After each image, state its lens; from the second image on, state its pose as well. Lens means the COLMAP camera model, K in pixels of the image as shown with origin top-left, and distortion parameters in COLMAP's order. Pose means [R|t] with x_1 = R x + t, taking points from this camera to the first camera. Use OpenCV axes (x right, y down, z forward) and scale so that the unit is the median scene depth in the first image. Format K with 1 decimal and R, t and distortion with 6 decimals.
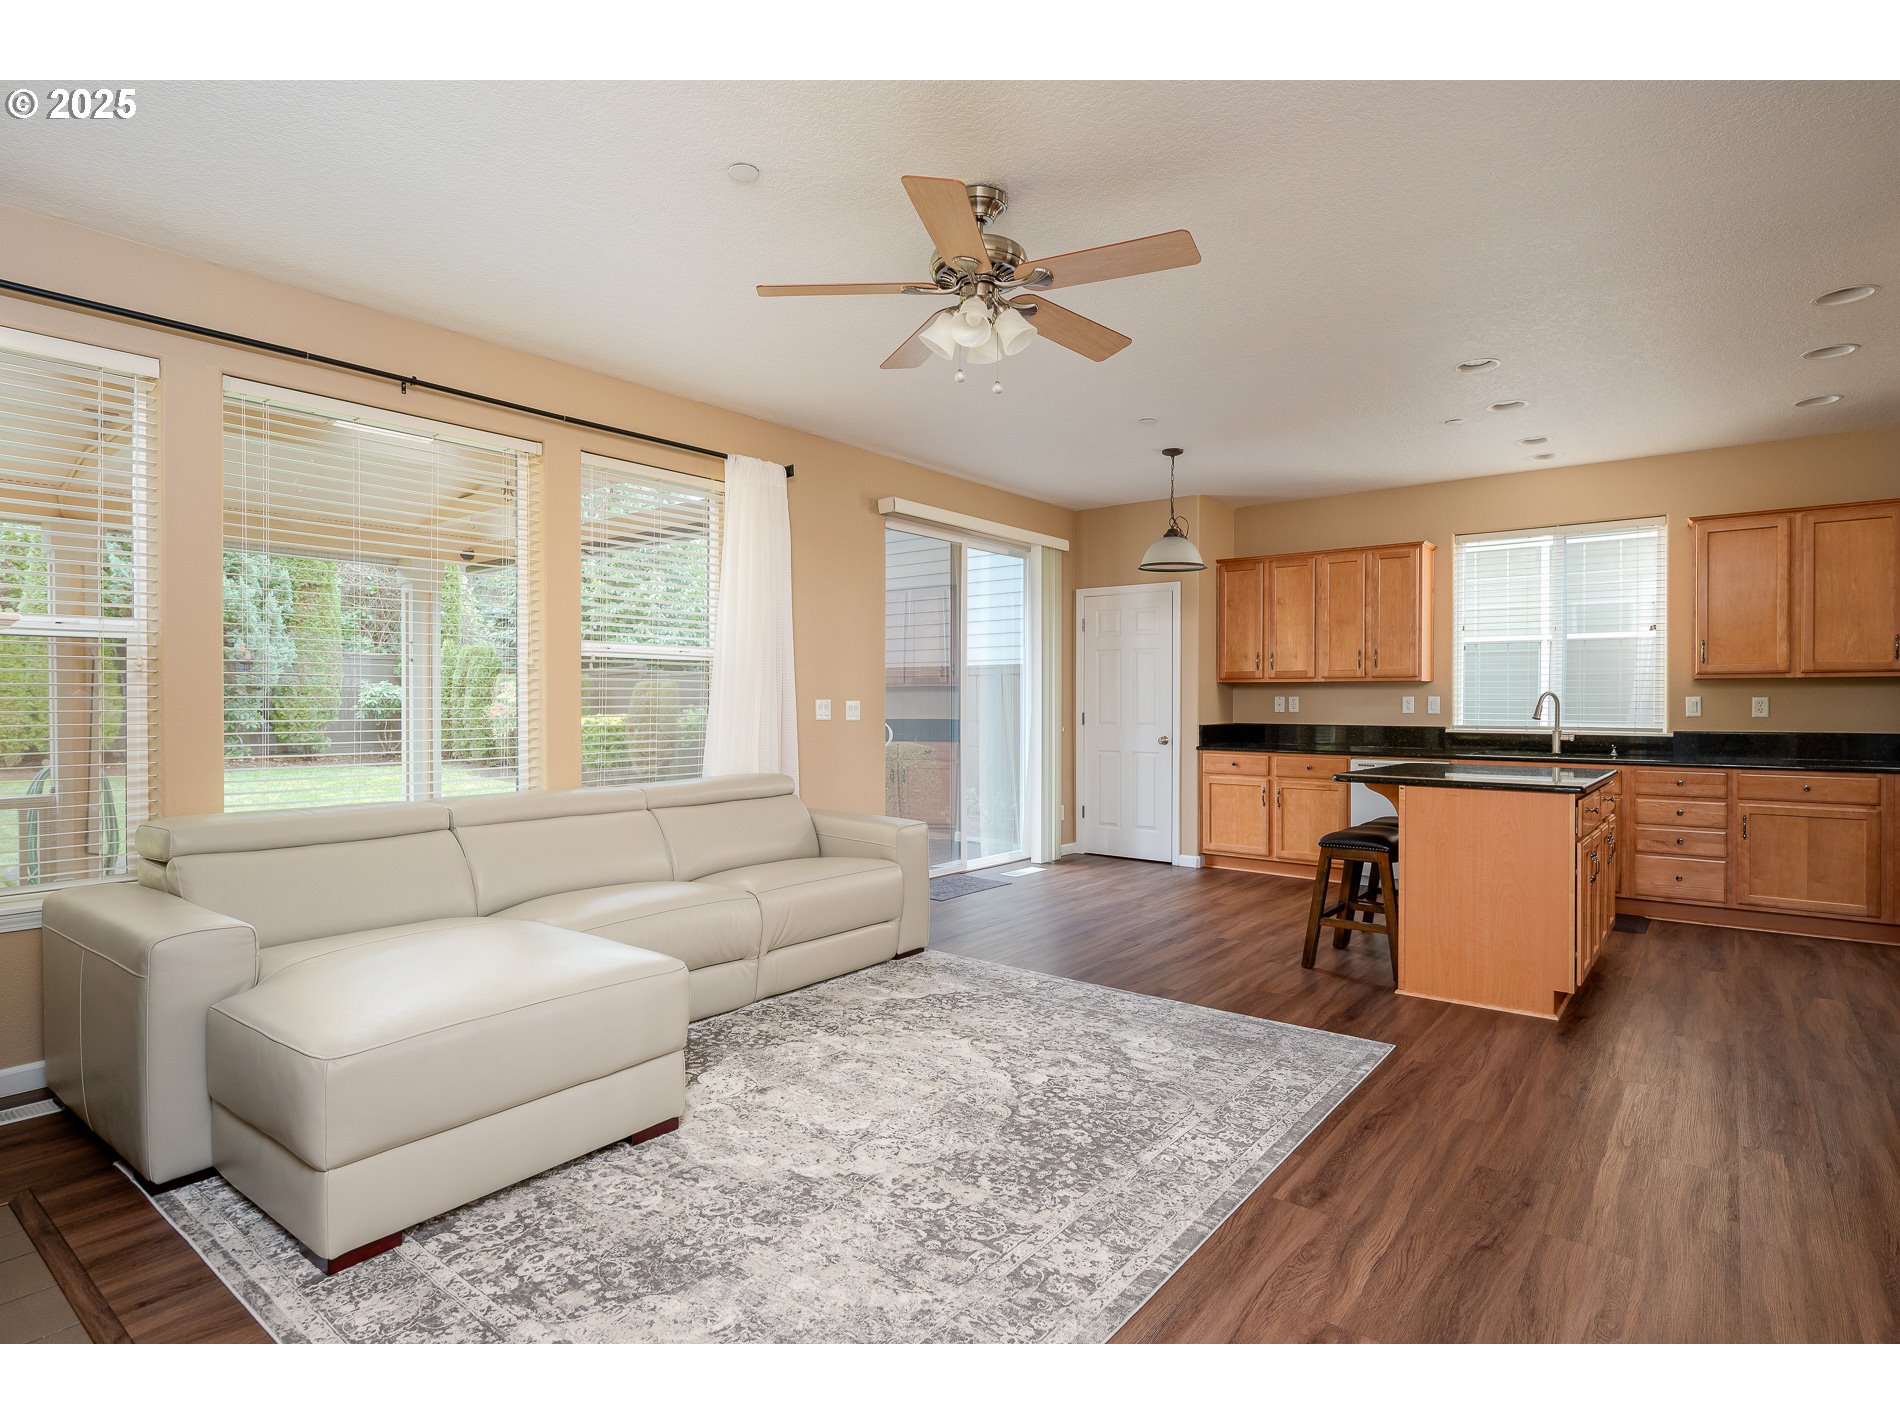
lens RADIAL K [[996.3, 0, 950.0], [0, 996.3, 712.5], [0, 0, 1]] dist [0.001551, 0.000224]
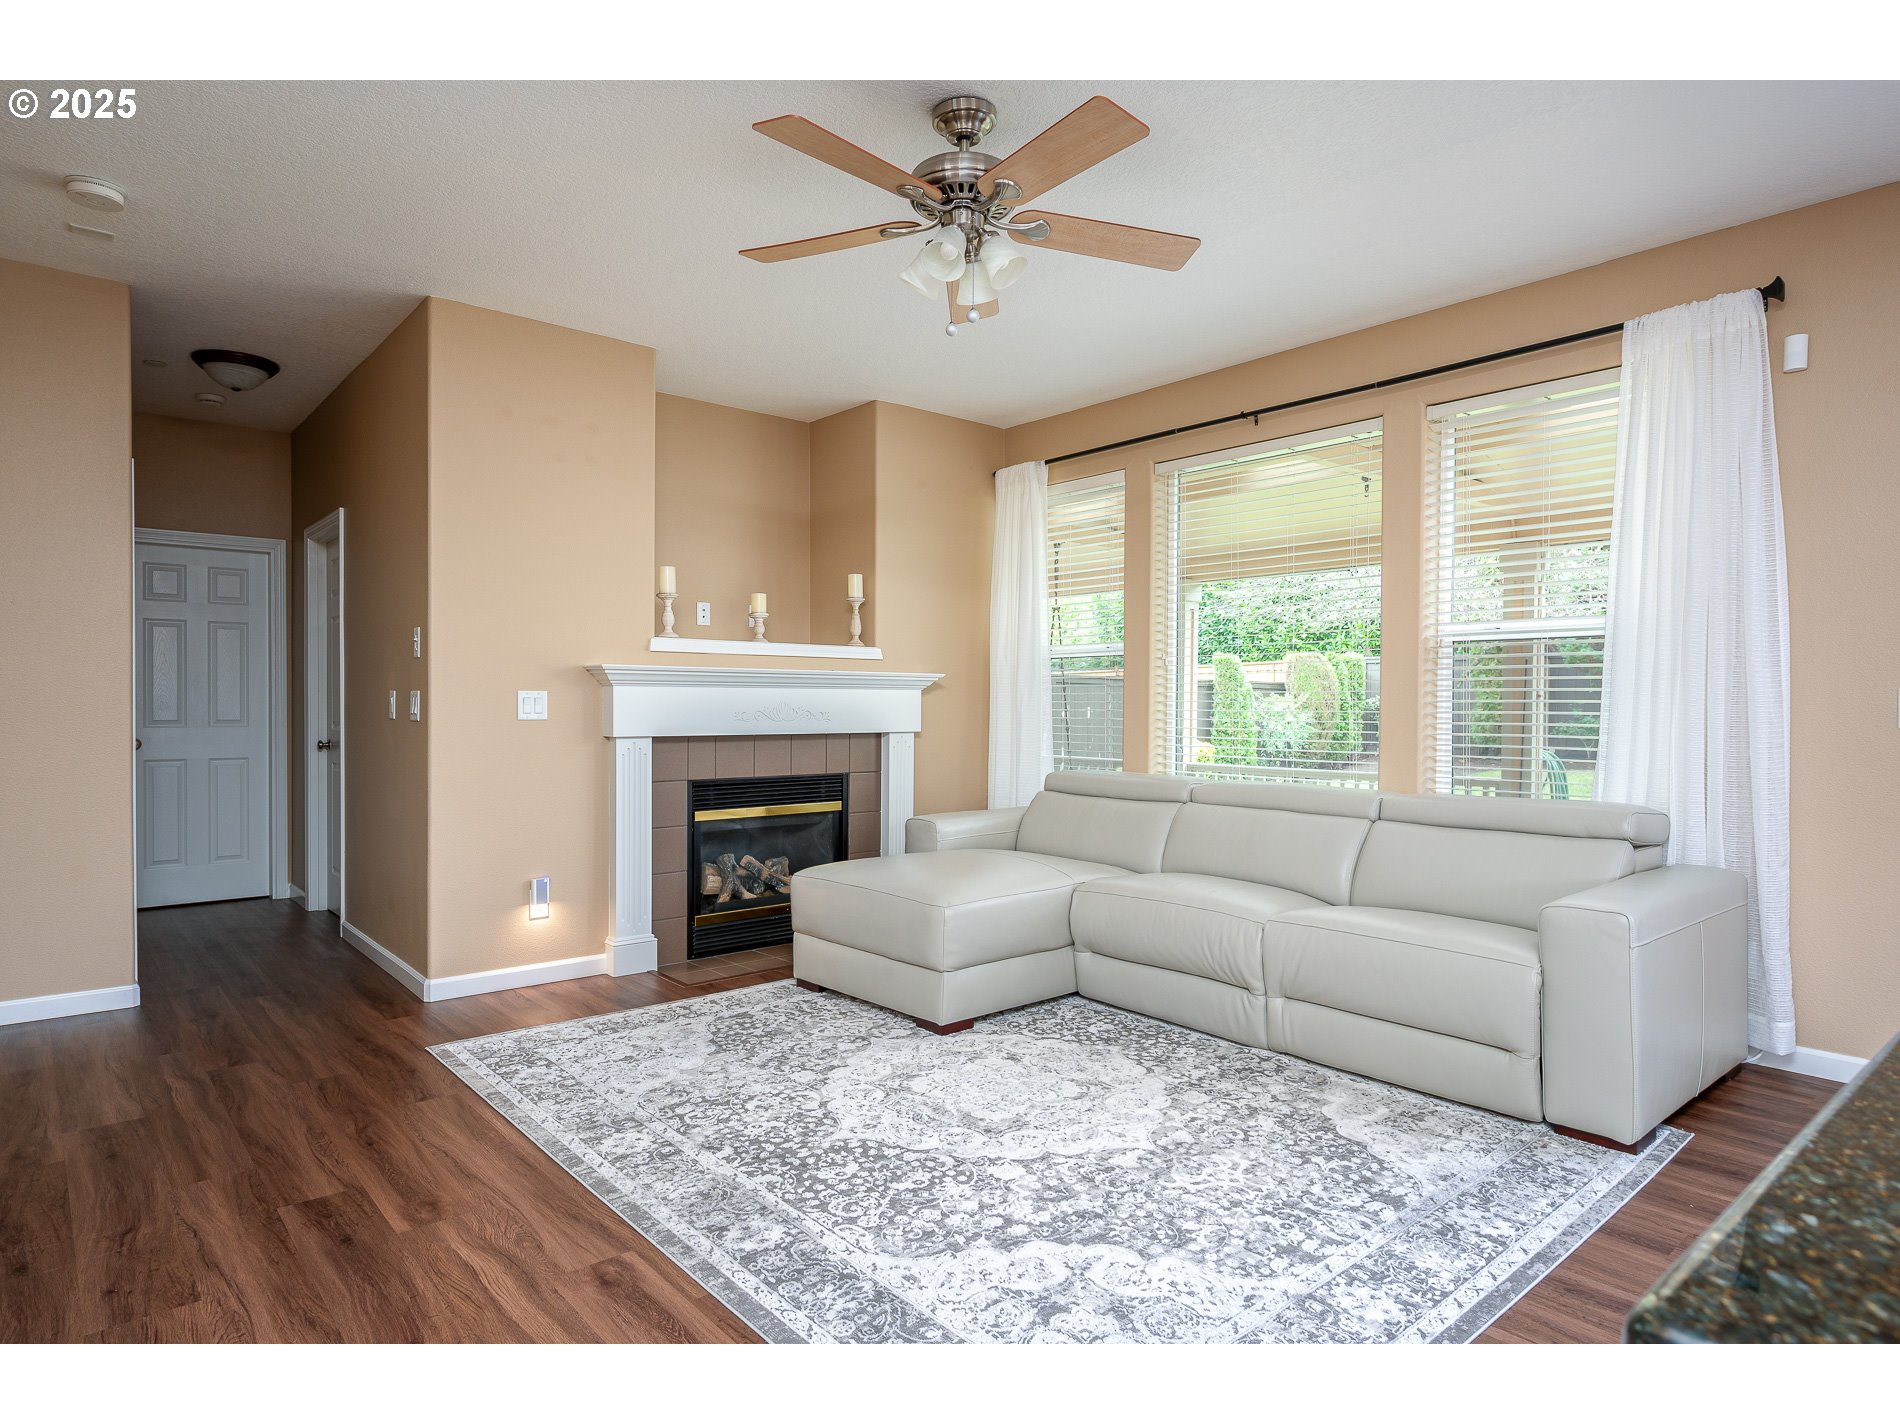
lens RADIAL K [[1080.8, 0, 939.6], [0, 1080.8, 700.0], [0, 0, 1]] dist [-0.002627, -0.001143]
pose [[-0.196101, -0.004420, -0.980574, 0.941877], [-0.016334, 0.999866, -0.001241, 0.003980], [0.980448, 0.015773, -0.196147, 1.136876]]
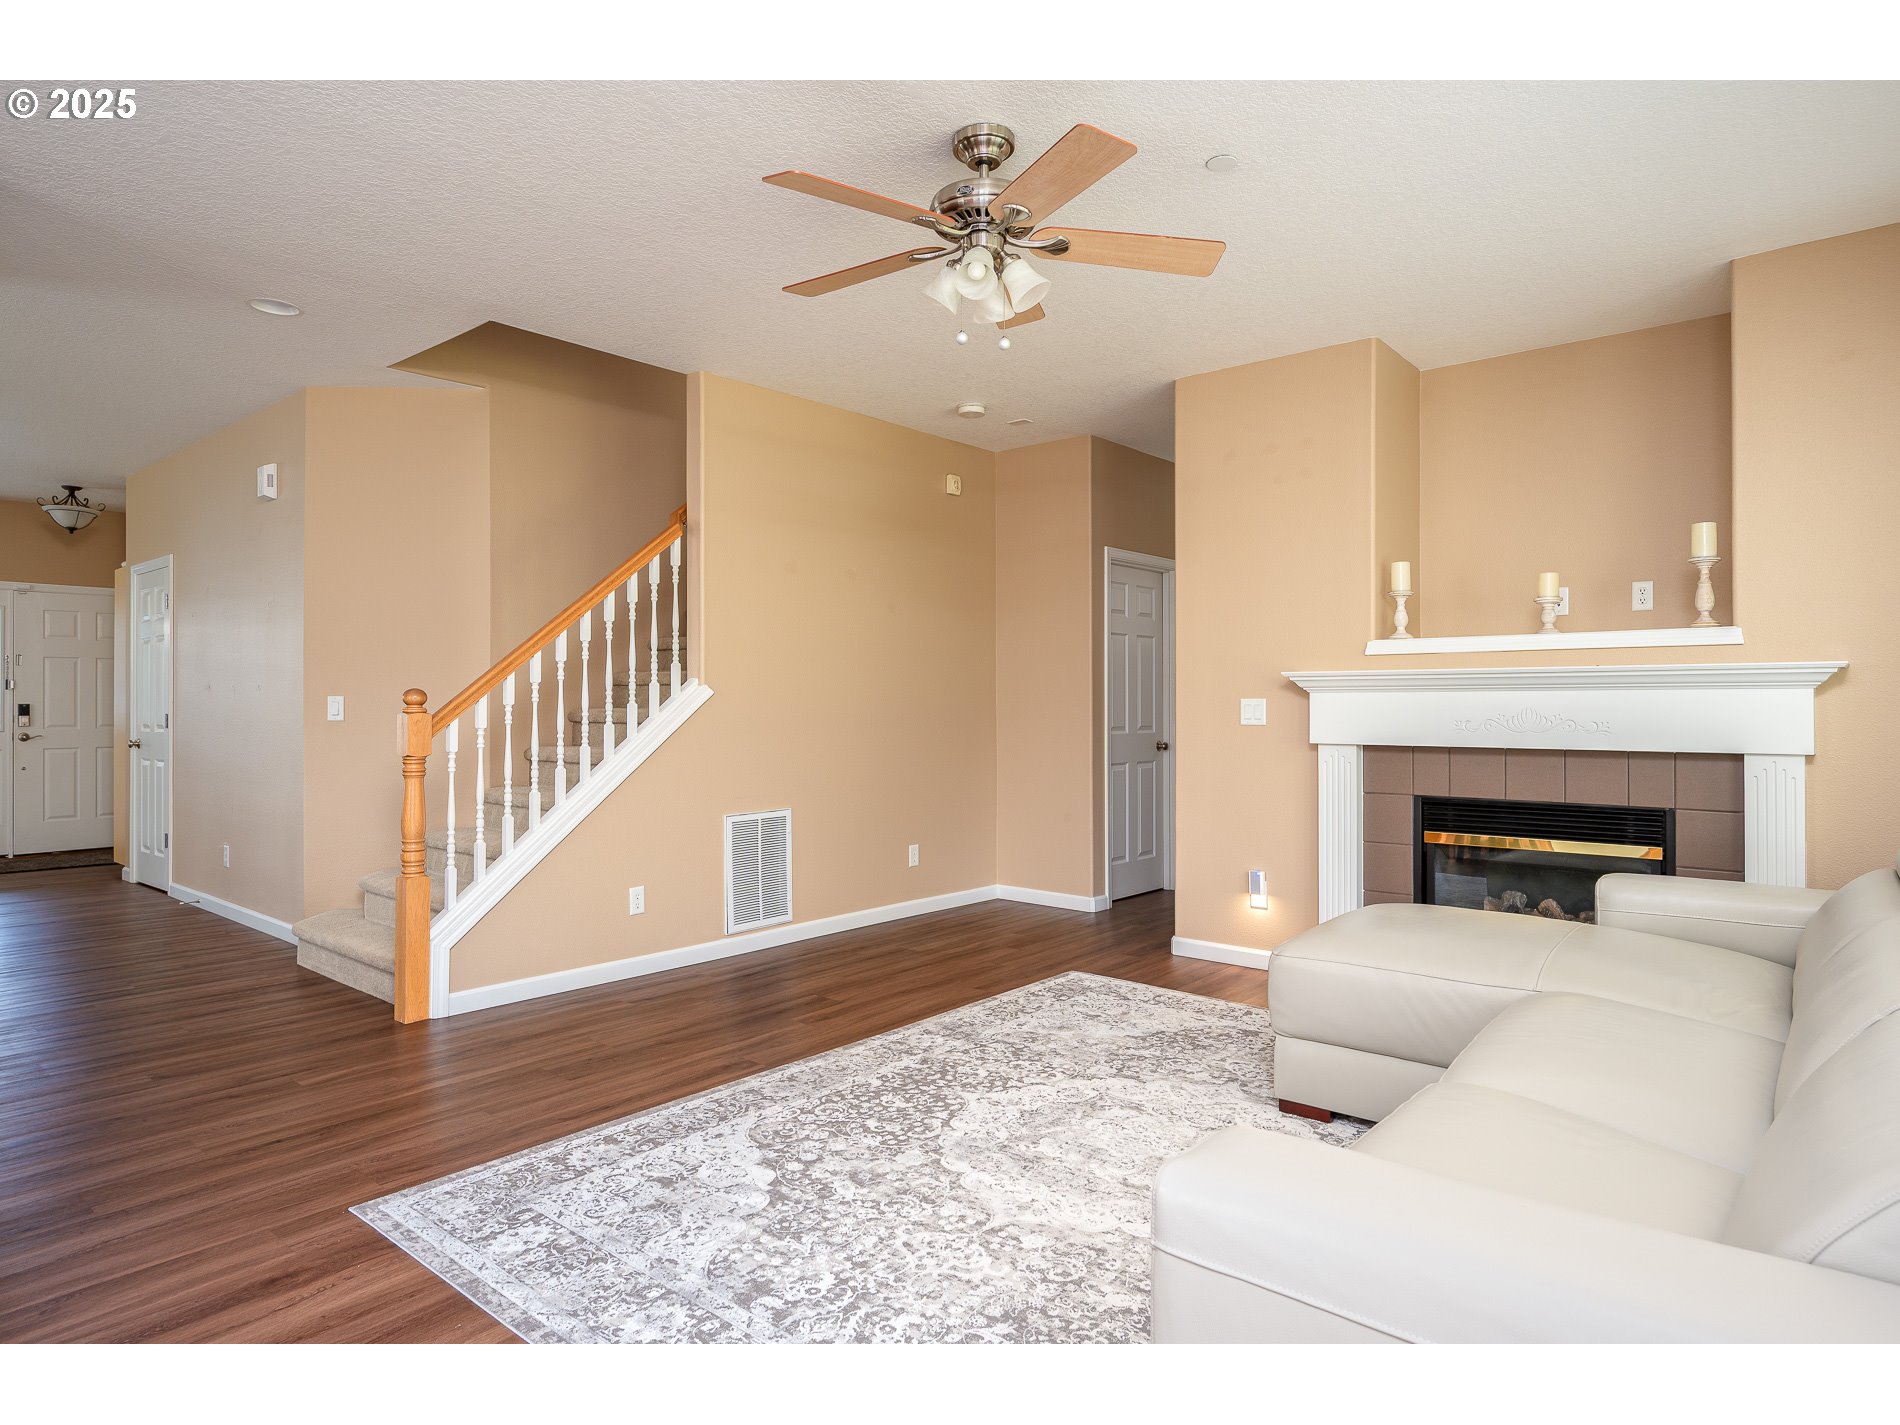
lens RADIAL K [[1080.8, 0, 939.6], [0, 1080.8, 700.0], [0, 0, 1]] dist [-0.002627, -0.001143]
pose [[-0.999300, -0.000721, 0.037401, 0.031007], [-0.000446, 0.999973, 0.007351, -0.010870], [-0.037405, 0.007330, -0.999273, 1.921183]]
